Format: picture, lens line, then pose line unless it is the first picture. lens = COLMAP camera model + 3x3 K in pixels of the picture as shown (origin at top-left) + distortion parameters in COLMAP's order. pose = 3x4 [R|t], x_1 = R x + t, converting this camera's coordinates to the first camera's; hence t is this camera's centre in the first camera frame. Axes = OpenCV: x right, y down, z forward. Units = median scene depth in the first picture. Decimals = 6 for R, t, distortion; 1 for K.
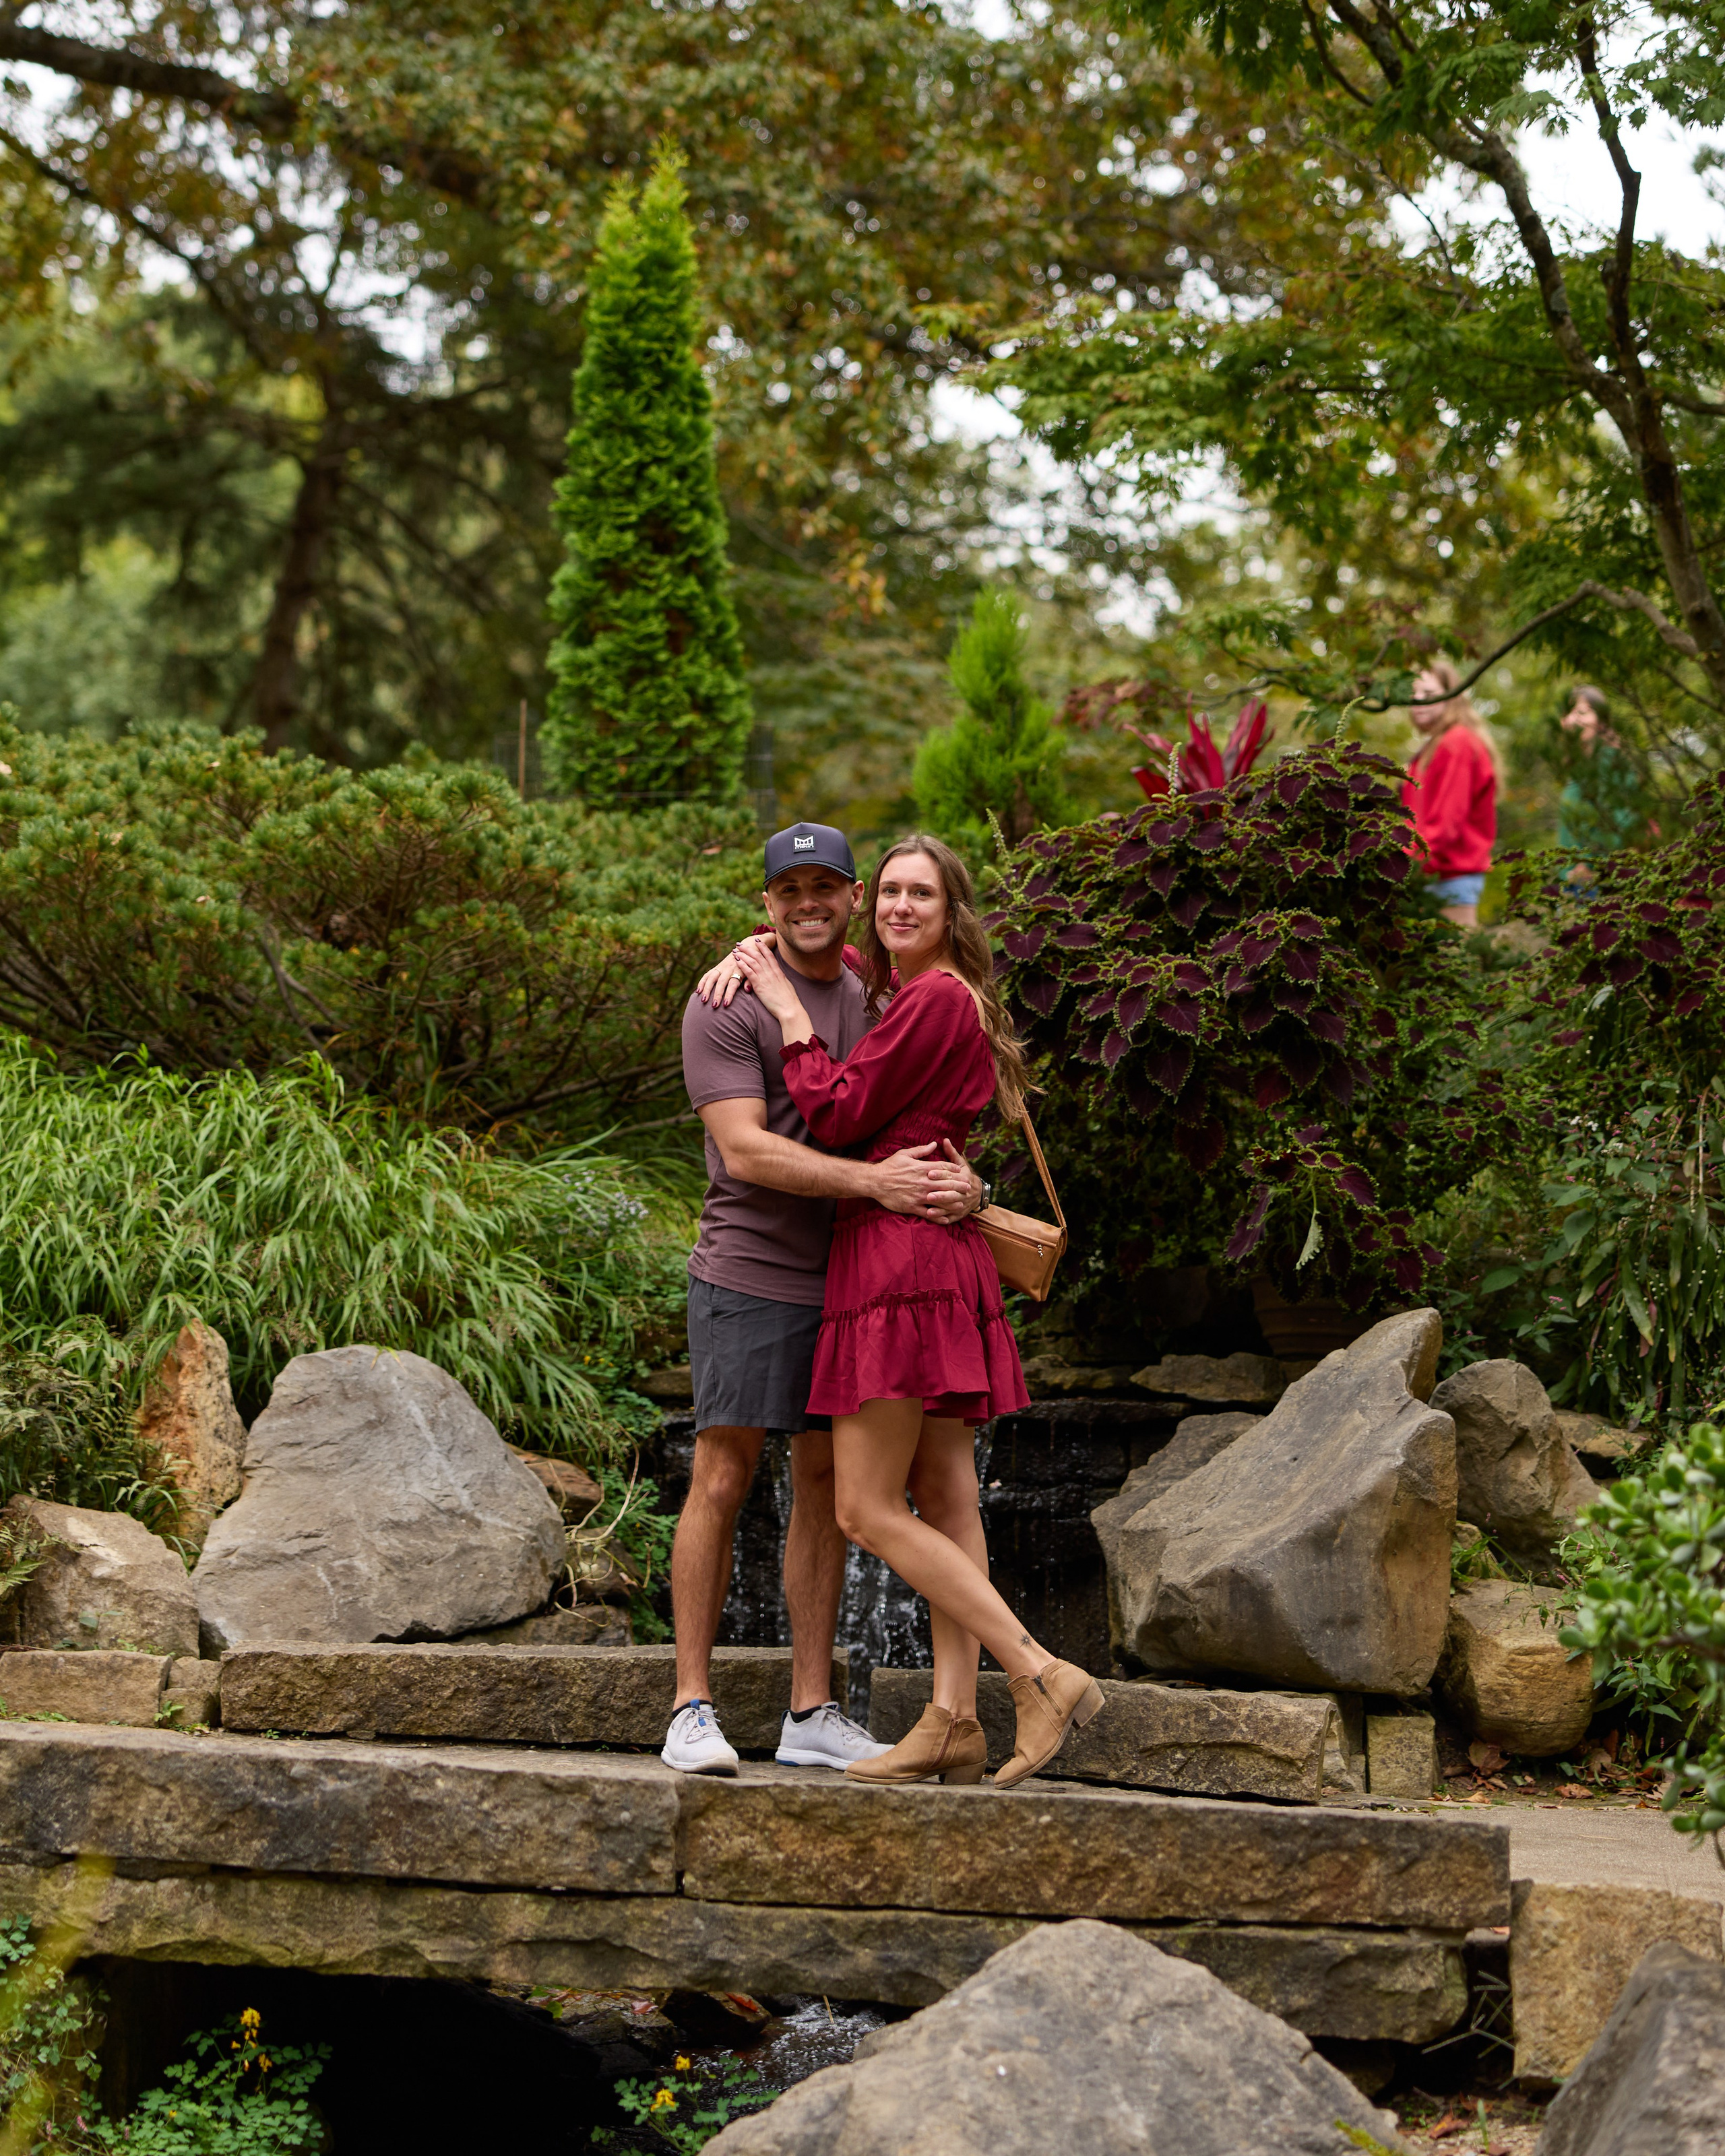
lens RADIAL K [[4485.9, 0, 860.5], [0, 4485.9, 1078.3], [0, 0, 1]] dist [-0.089921, 0.000000]
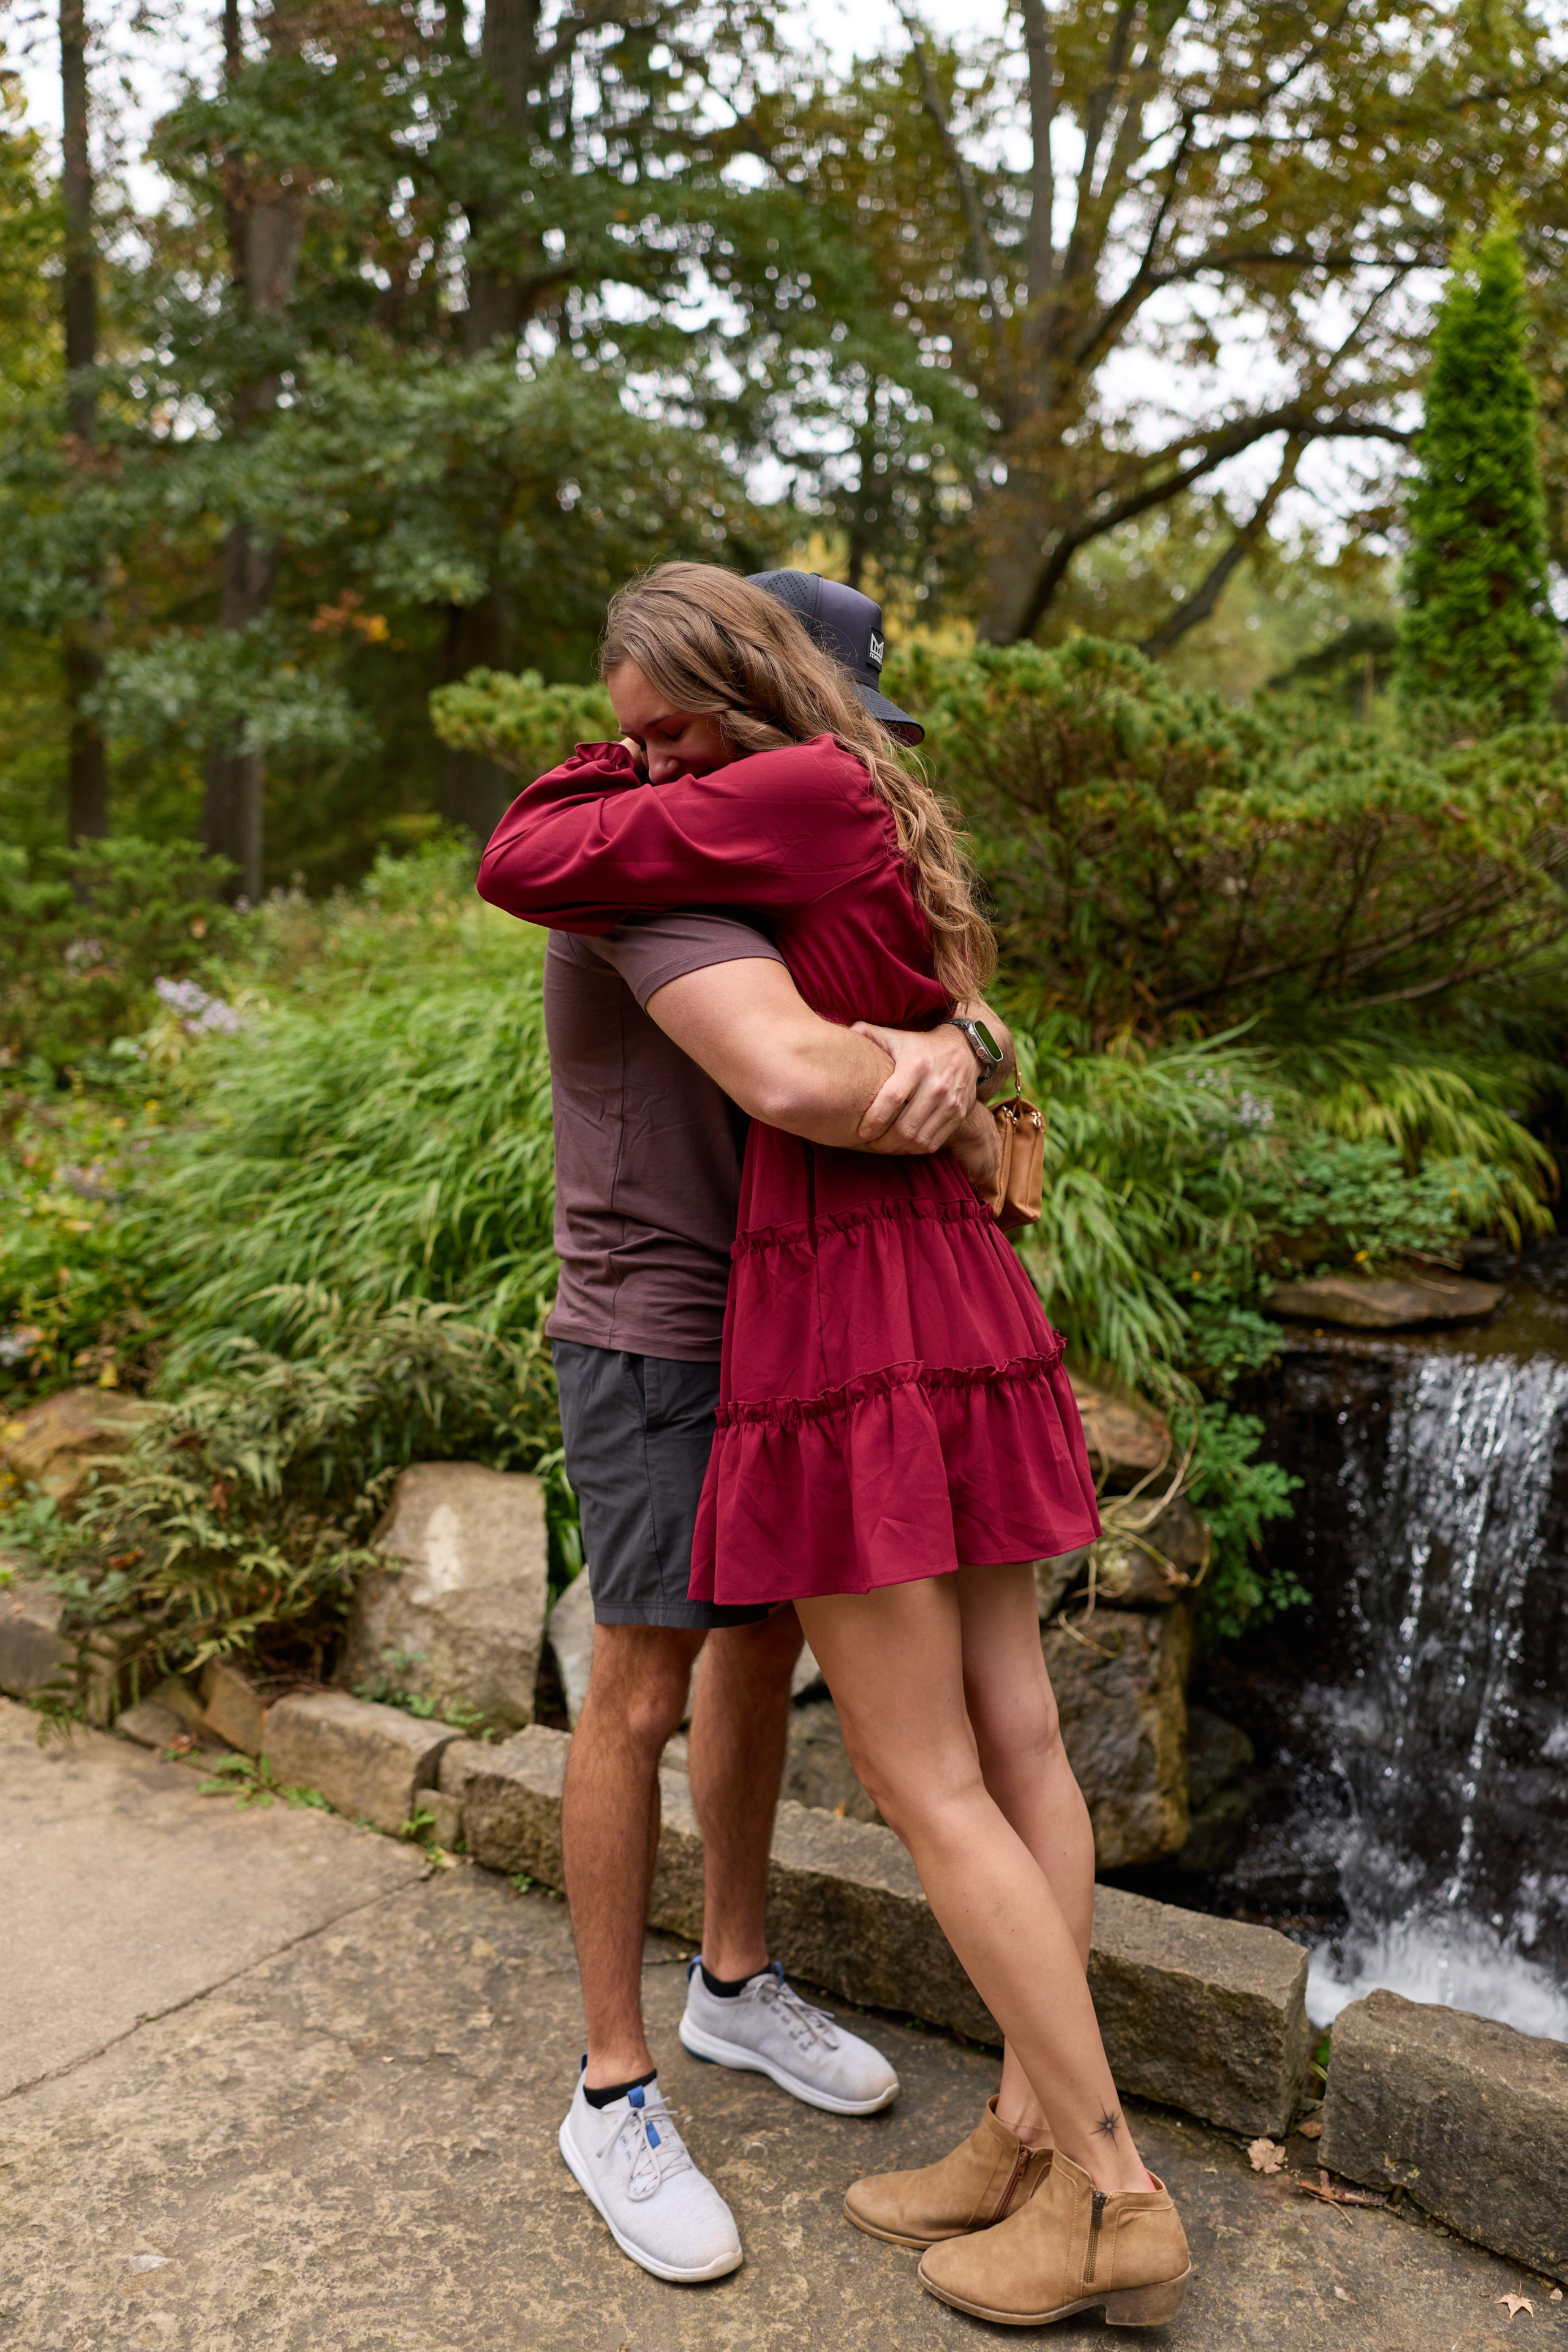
lens RADIAL K [[1783.0, 0, 807.8], [0, 1783.0, 1189.7], [0, 0, 1]] dist [-0.012525, -0.005861]
pose [[0.887184, 0.047358, -0.458978, 0.035483], [0.019519, 0.989977, 0.139876, -0.007938], [0.461002, -0.133055, 0.877367, 0.636518]]
